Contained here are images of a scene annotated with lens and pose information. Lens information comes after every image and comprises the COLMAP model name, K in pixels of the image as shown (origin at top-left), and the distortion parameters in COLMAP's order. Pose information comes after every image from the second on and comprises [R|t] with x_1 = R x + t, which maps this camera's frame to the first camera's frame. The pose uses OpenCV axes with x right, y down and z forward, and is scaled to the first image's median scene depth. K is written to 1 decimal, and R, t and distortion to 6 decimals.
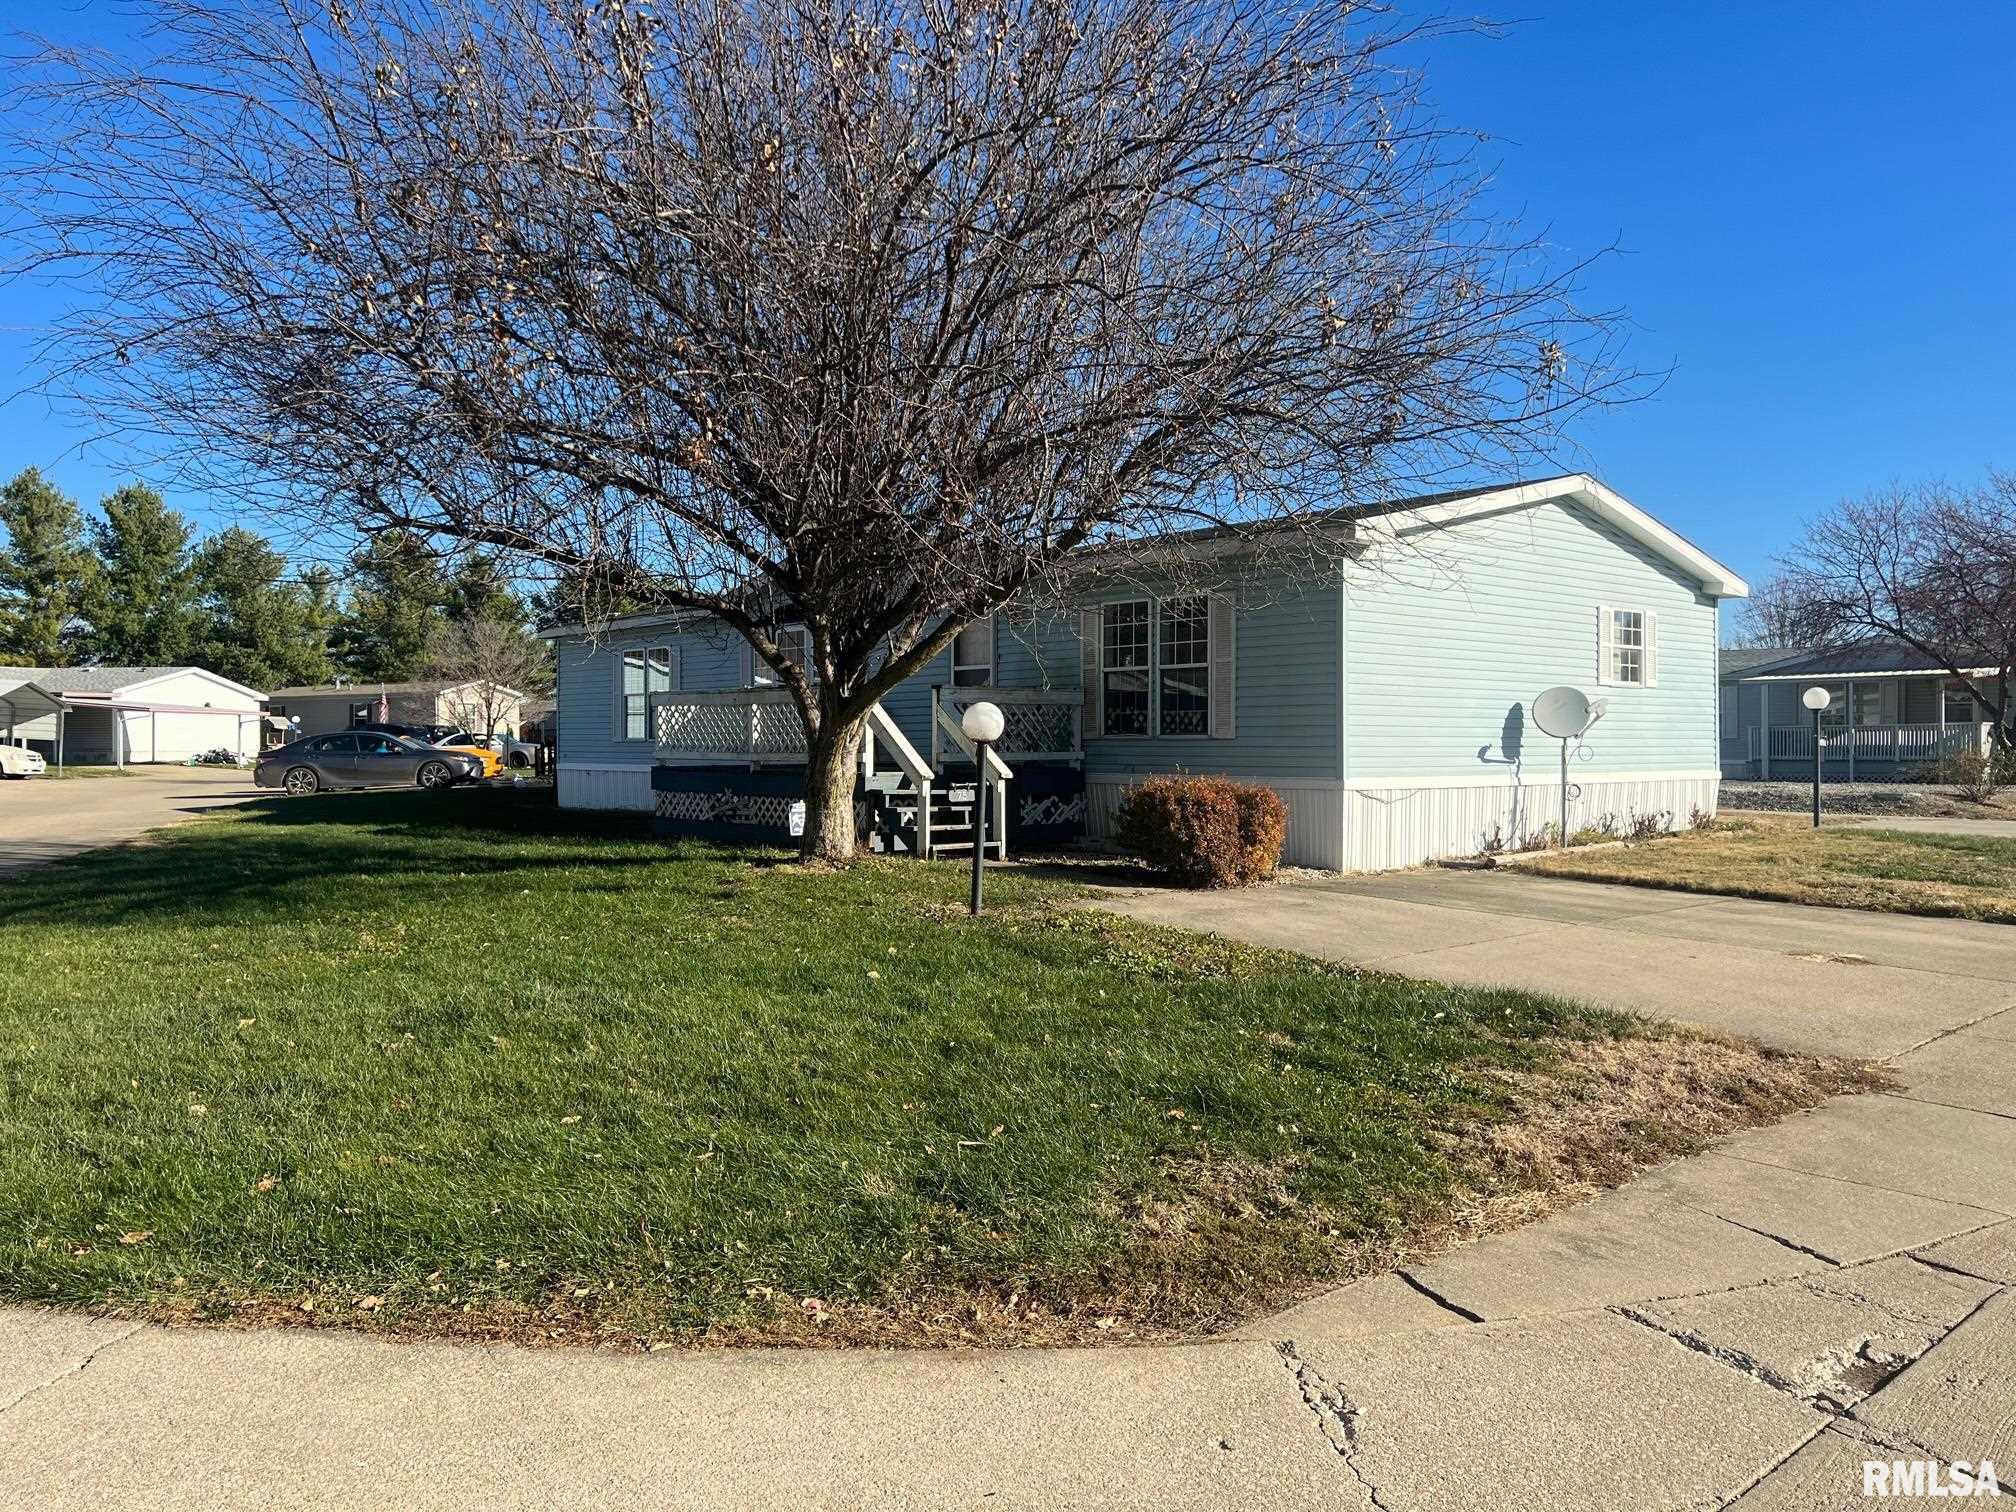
lens RADIAL K [[1495.2, 0, 1008.0], [0, 1495.2, 756.0], [0, 0, 1]] dist [0.000480, 0.000418]
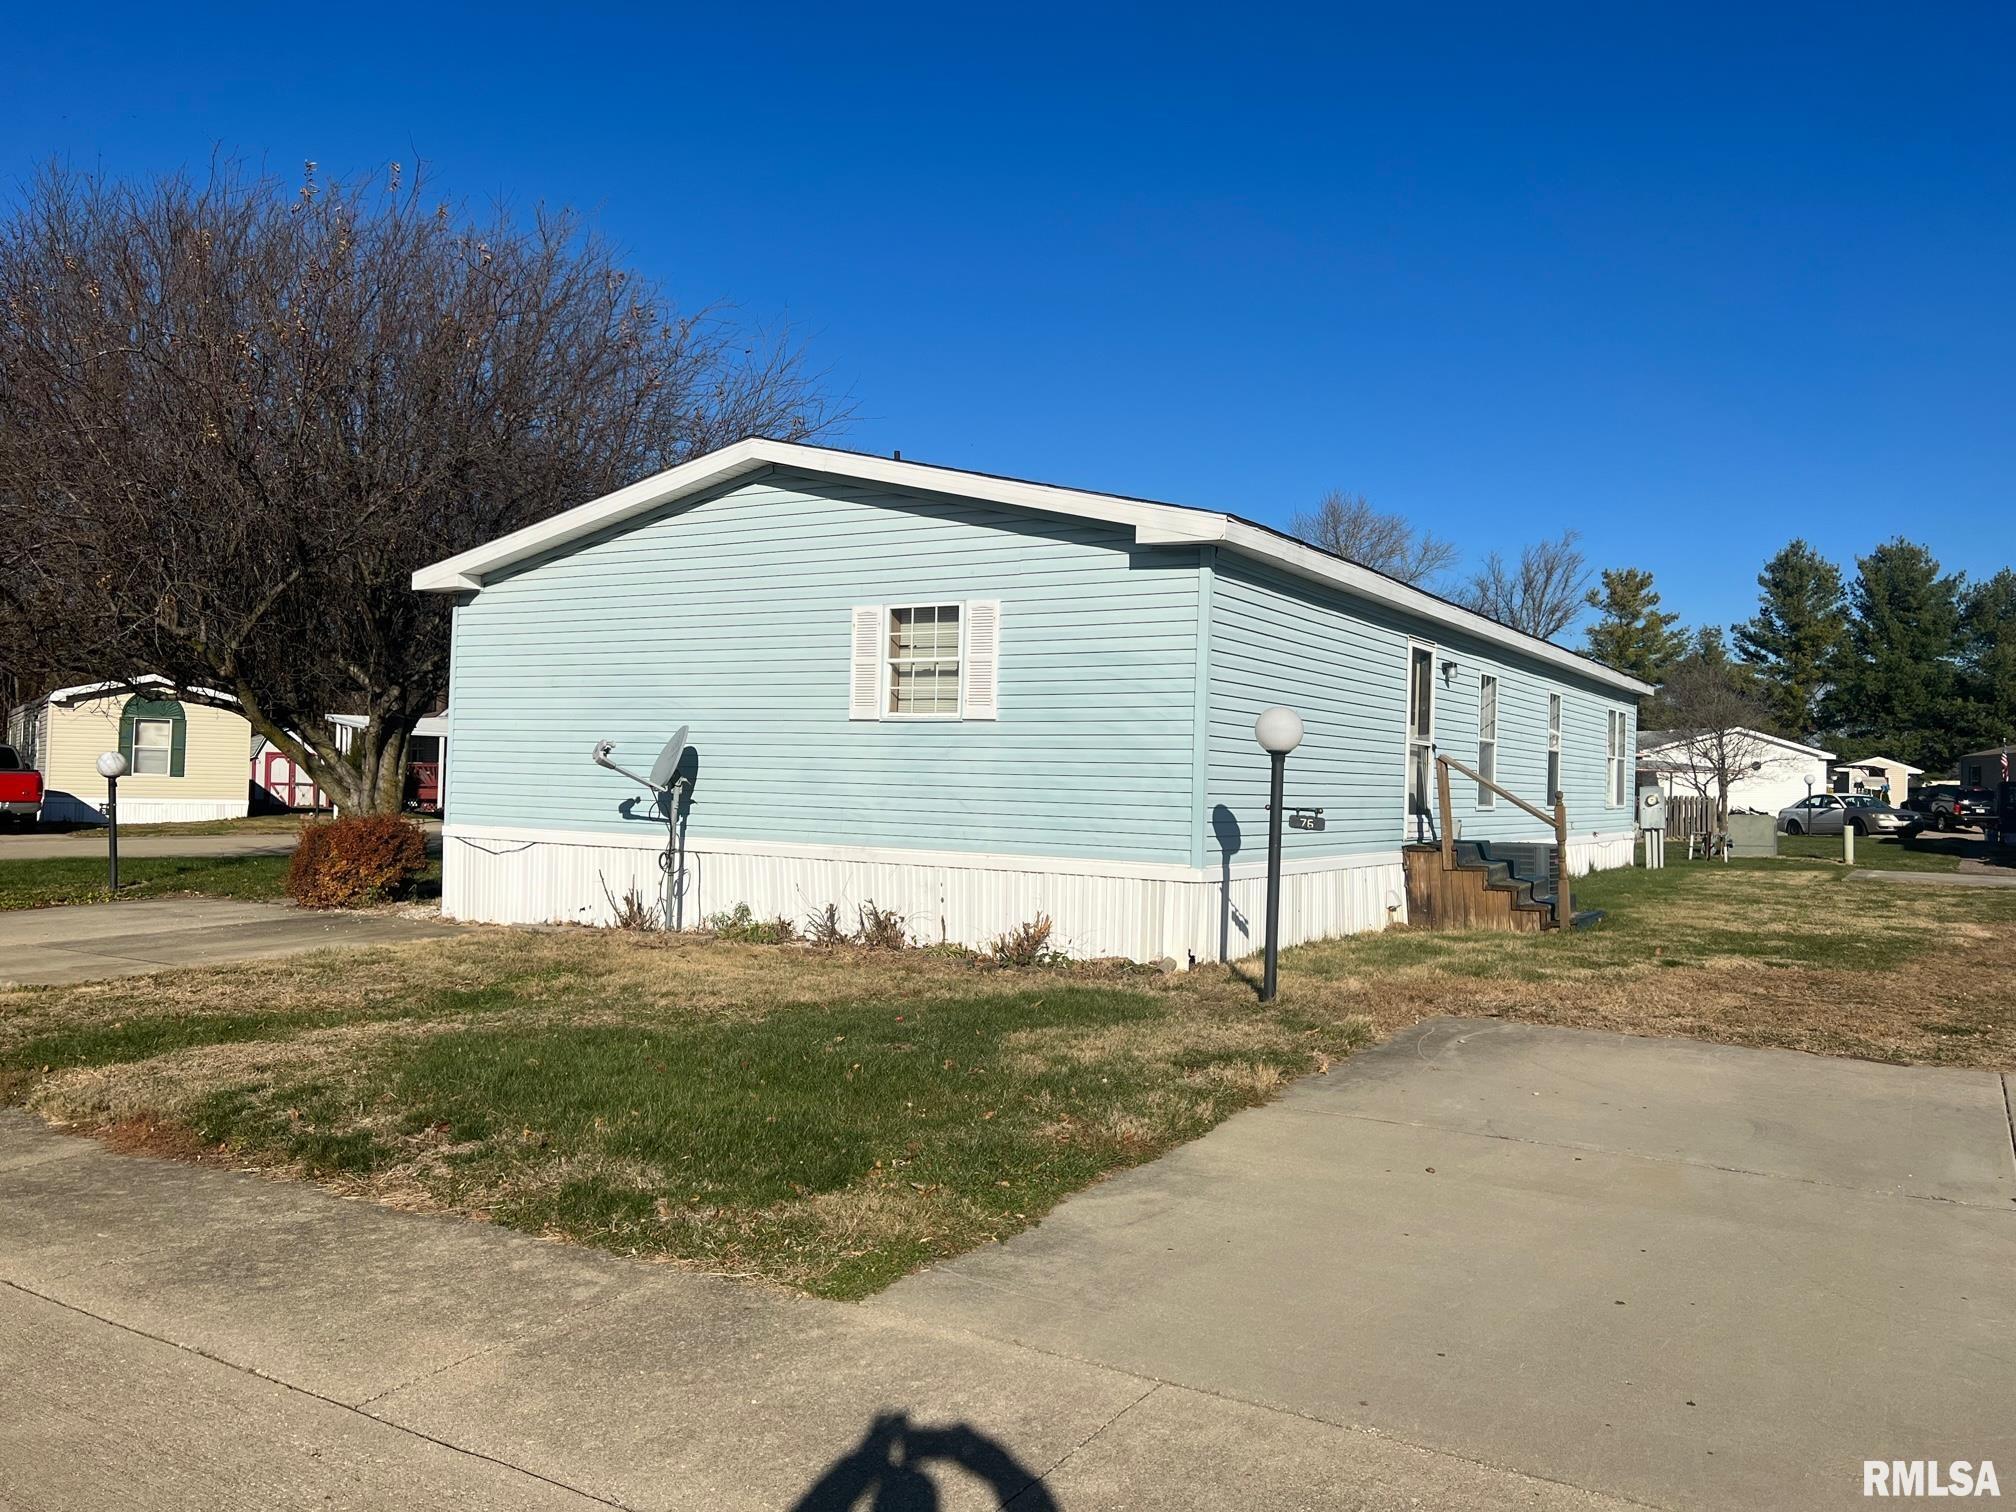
lens RADIAL K [[1526.5, 0, 1008.0], [0, 1526.5, 756.0], [0, 0, 1]] dist [0.001495, 0.000434]
pose [[0.298274, -0.006629, -0.954457, 1.146975], [-0.033921, 0.999271, -0.017541, -0.021709], [0.953877, 0.037608, 0.297832, 0.933839]]
